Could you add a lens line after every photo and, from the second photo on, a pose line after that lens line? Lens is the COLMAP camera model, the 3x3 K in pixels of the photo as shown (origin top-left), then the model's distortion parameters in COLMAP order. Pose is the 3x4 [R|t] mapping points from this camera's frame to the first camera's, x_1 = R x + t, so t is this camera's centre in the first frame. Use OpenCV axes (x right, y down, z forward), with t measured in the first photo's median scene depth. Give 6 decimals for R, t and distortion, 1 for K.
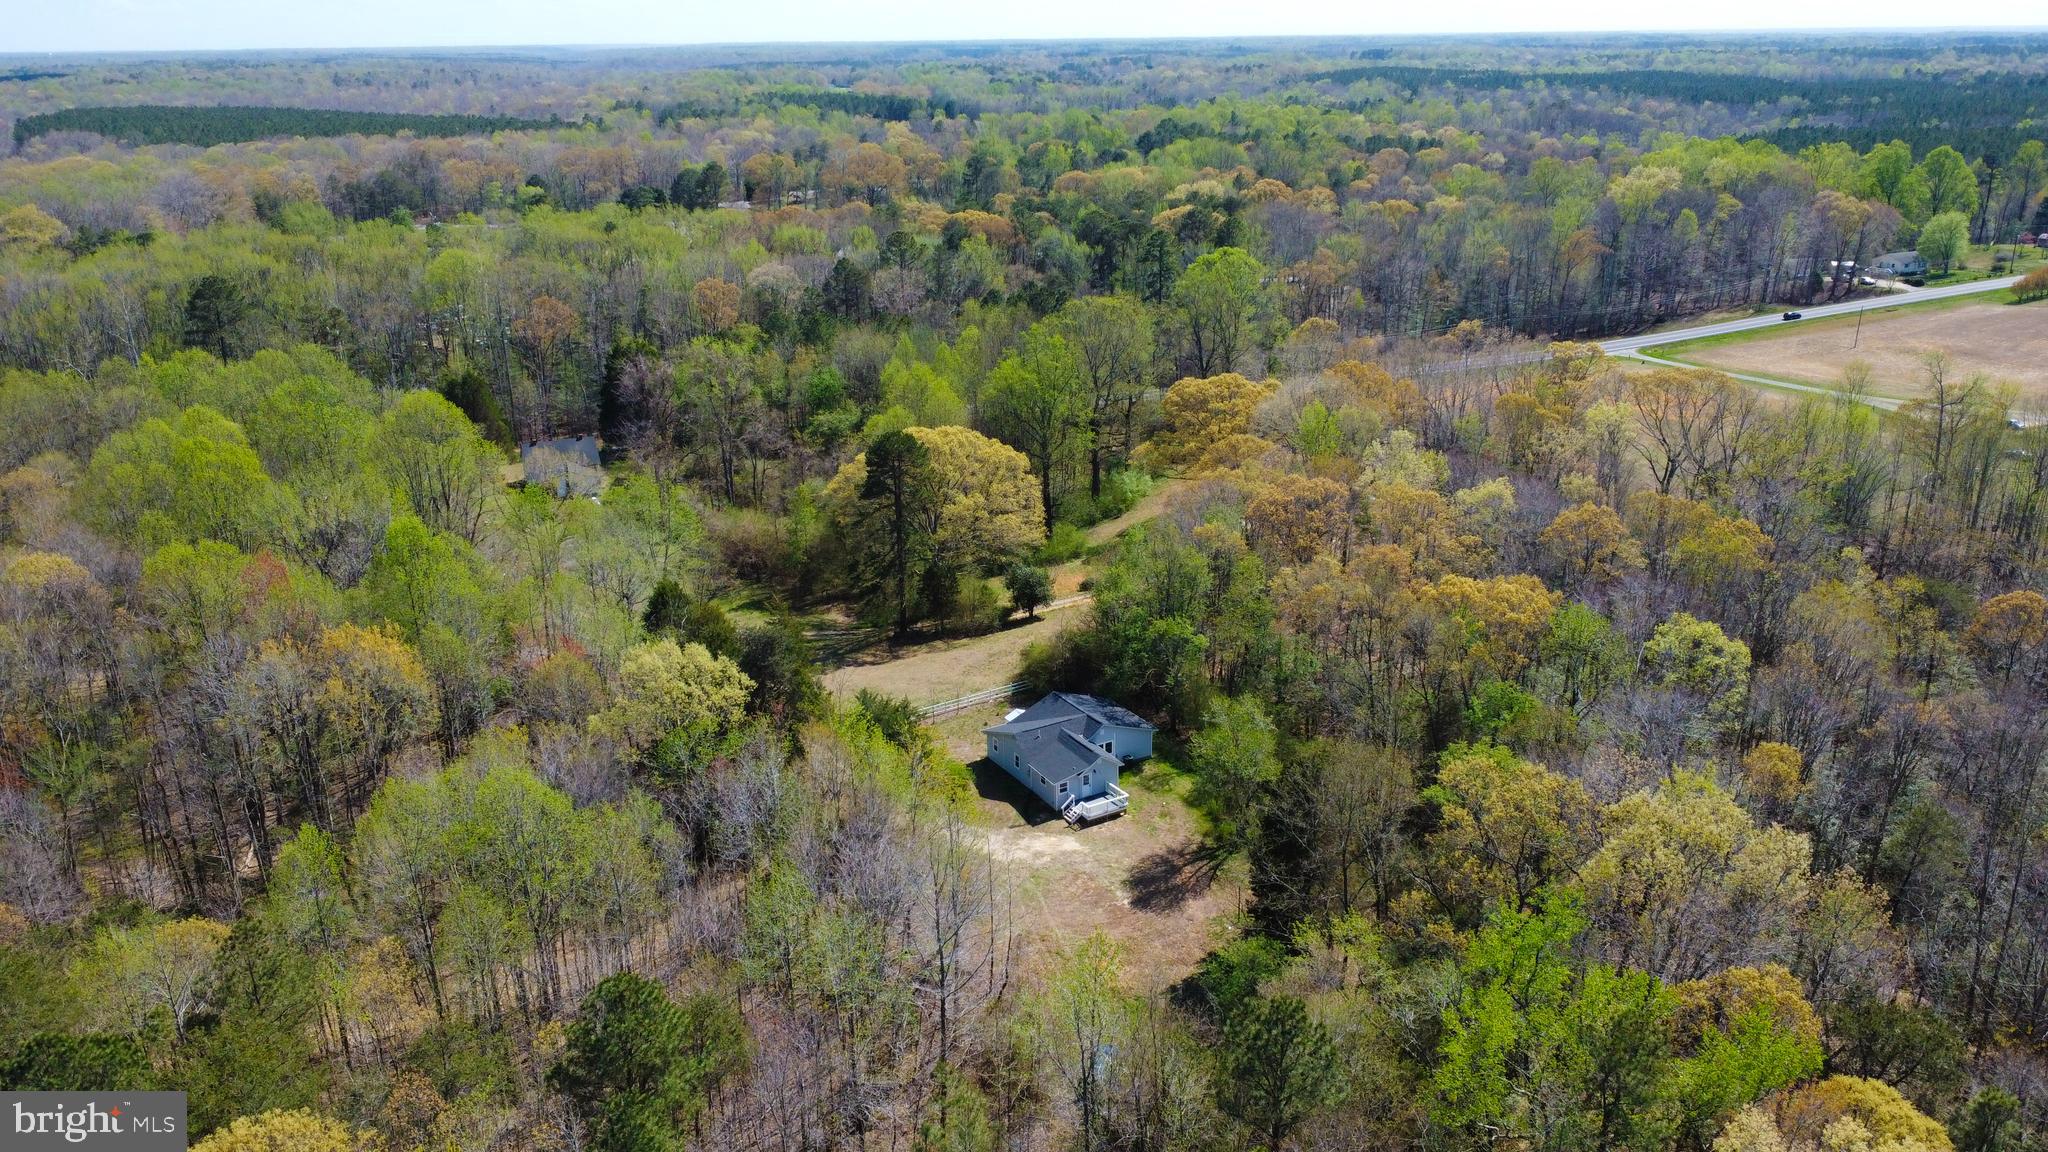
lens RADIAL K [[1551.5, 0, 1040.1], [0, 1551.5, 574.5], [0, 0, 1]] dist [0.003338, -0.001546]
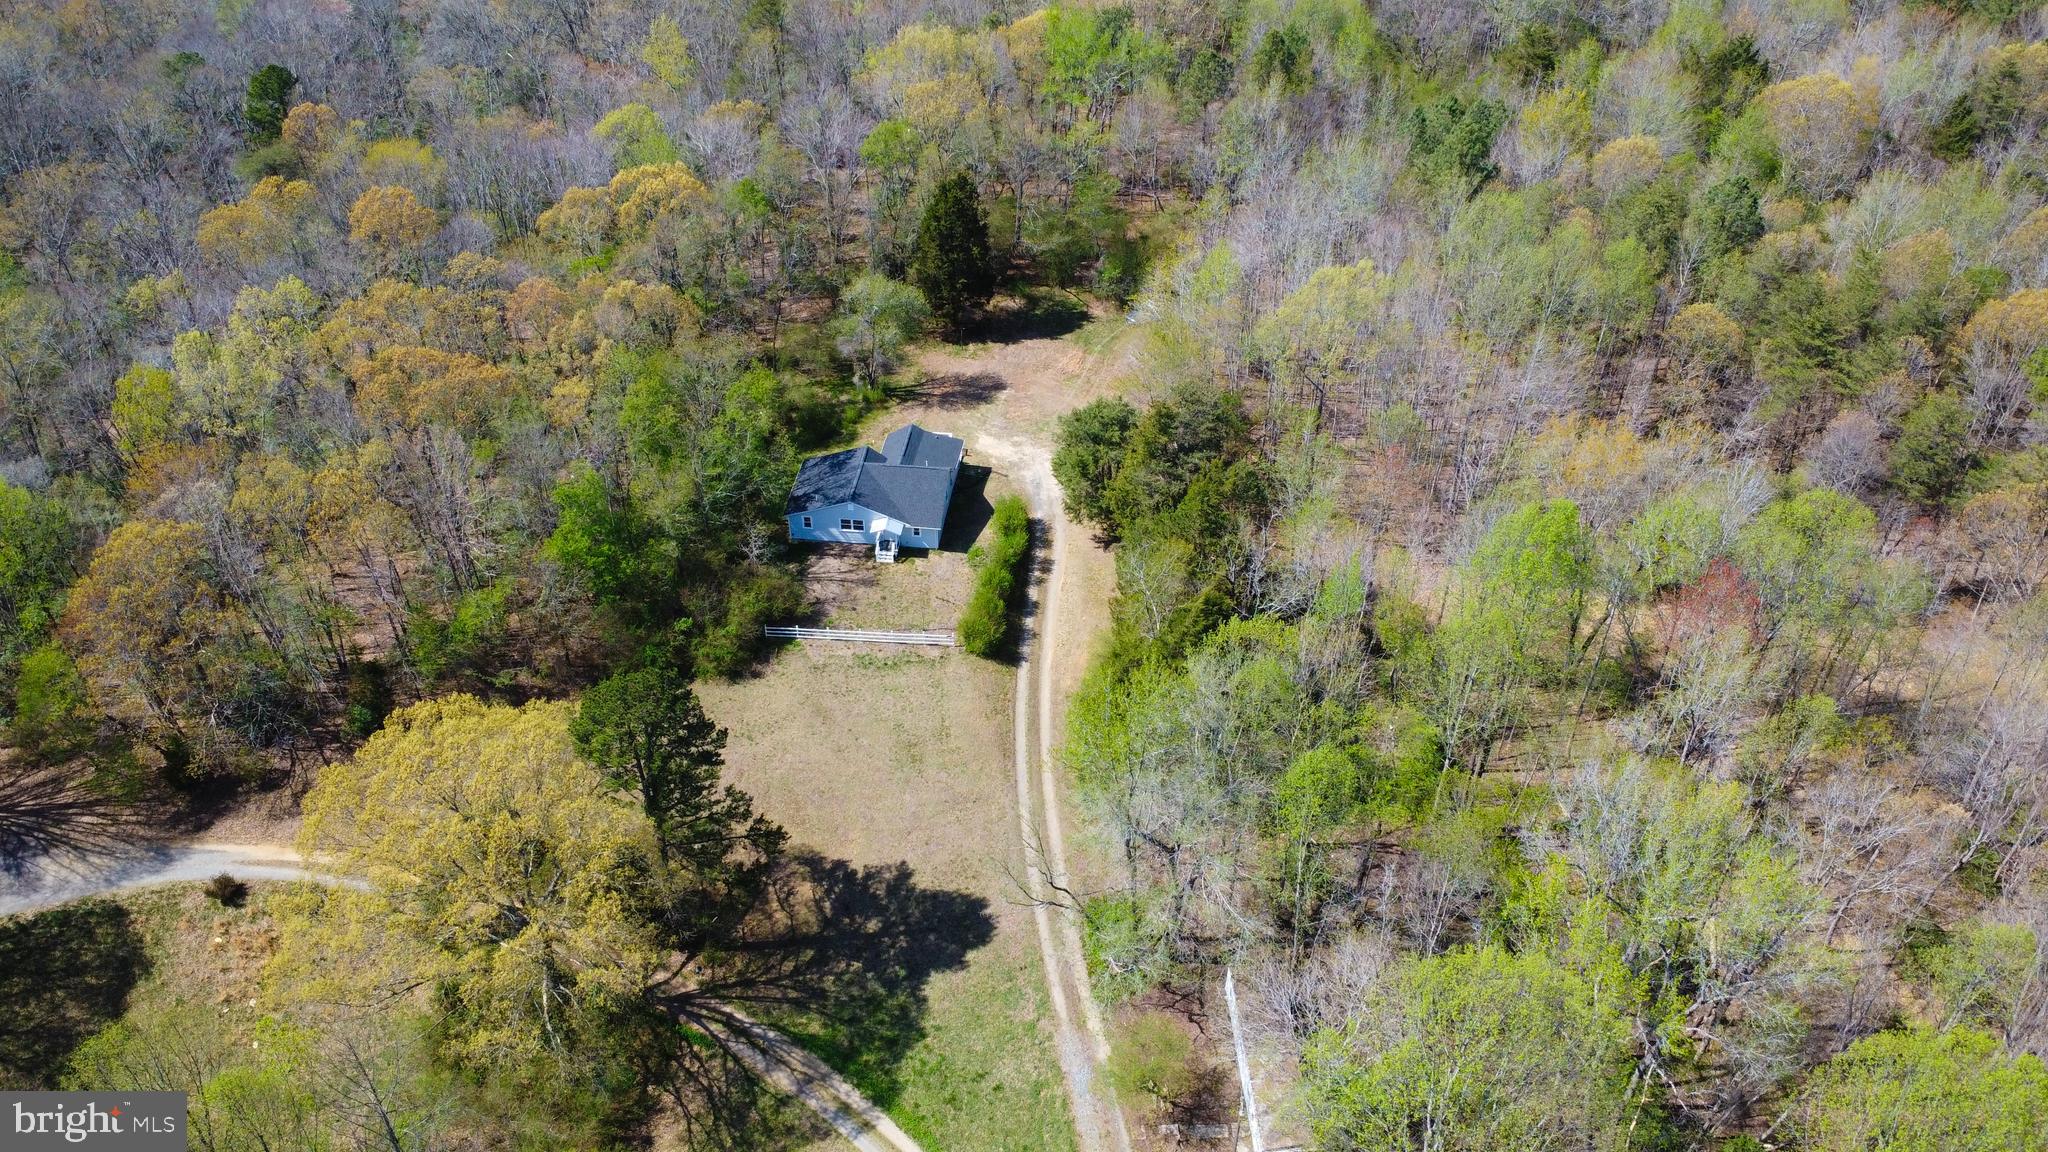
lens RADIAL K [[1551.5, 0, 1051.1], [0, 1551.5, 583.9], [0, 0, 1]] dist [0.003338, -0.001546]
pose [[-0.802827, -0.380428, 0.459068, -0.492342], [0.184613, 0.573514, 0.798123, -0.566319], [-0.566910, 0.725504, -0.390201, 1.245674]]
